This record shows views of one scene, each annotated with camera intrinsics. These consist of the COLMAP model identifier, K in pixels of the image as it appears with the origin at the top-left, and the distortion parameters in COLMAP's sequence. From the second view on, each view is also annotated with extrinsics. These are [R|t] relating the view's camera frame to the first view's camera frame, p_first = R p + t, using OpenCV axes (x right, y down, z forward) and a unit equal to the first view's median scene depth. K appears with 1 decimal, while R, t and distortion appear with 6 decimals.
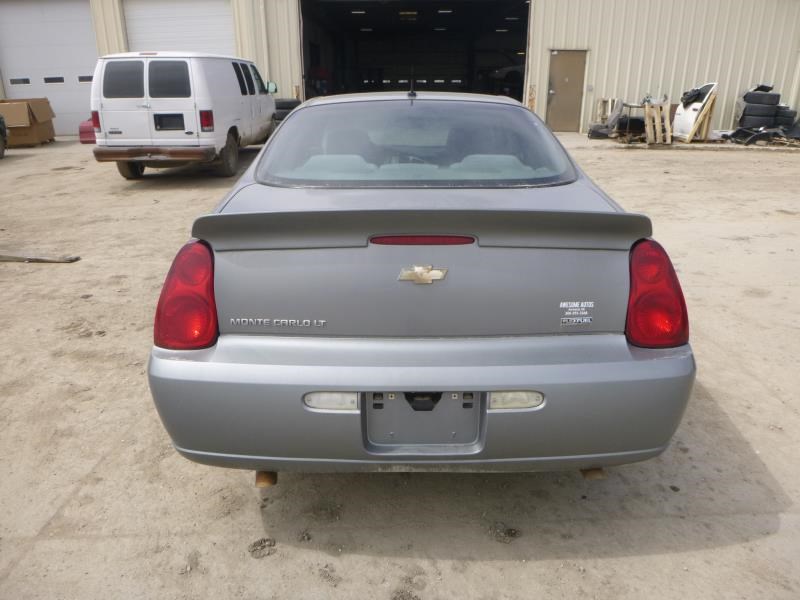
lens RADIAL K [[578.5, 0, 400.0], [0, 578.5, 300.0], [0, 0, 1]] dist [-0.041991, 0.000482]
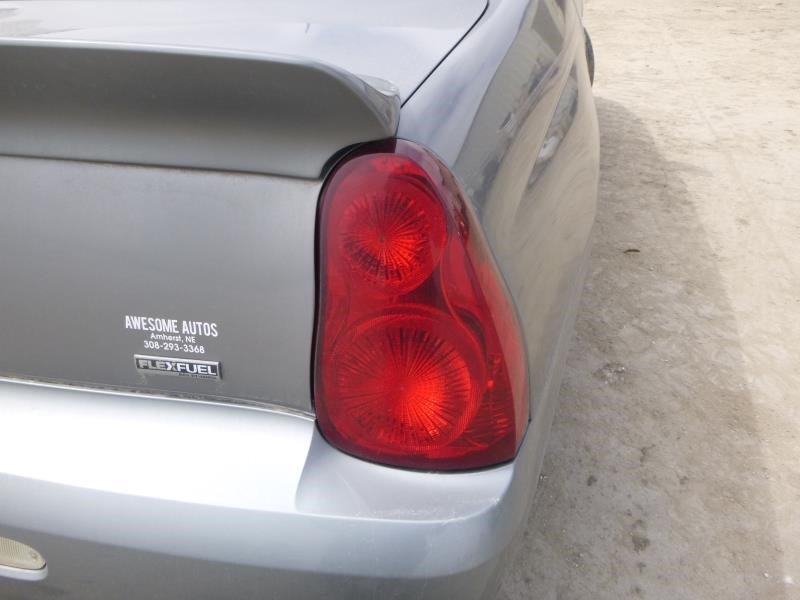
lens RADIAL K [[578.5, 0, 400.0], [0, 578.5, 300.0], [0, 0, 1]] dist [-0.041991, 0.000482]
pose [[0.968552, 0.130286, -0.211973, 0.061428], [-0.075800, 0.965953, 0.247363, -0.012592], [0.236985, -0.223516, 0.945452, 0.082886]]
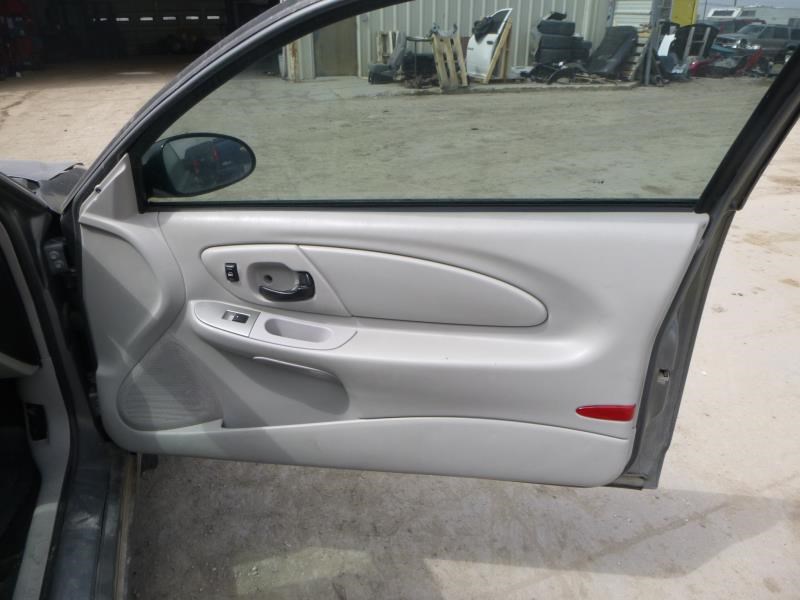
lens RADIAL K [[578.5, 0, 400.0], [0, 578.5, 300.0], [0, 0, 1]] dist [-0.041991, 0.000482]
pose [[0.939748, -0.149982, 0.307212, 0.084211], [0.121948, 0.986575, 0.108618, -0.071943], [-0.319378, -0.064610, 0.945422, 0.231195]]
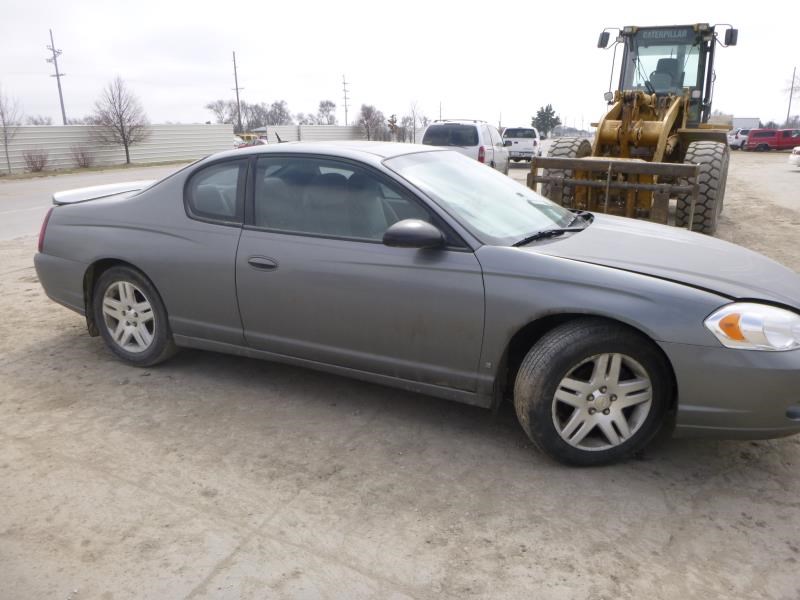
lens RADIAL K [[578.5, 0, 400.0], [0, 578.5, 300.0], [0, 0, 1]] dist [-0.041991, 0.000482]
pose [[-0.415871, 0.246468, -0.875388, 0.242581], [-0.307361, 0.867841, 0.390361, -0.135977], [0.855909, 0.431400, -0.285155, 0.370527]]
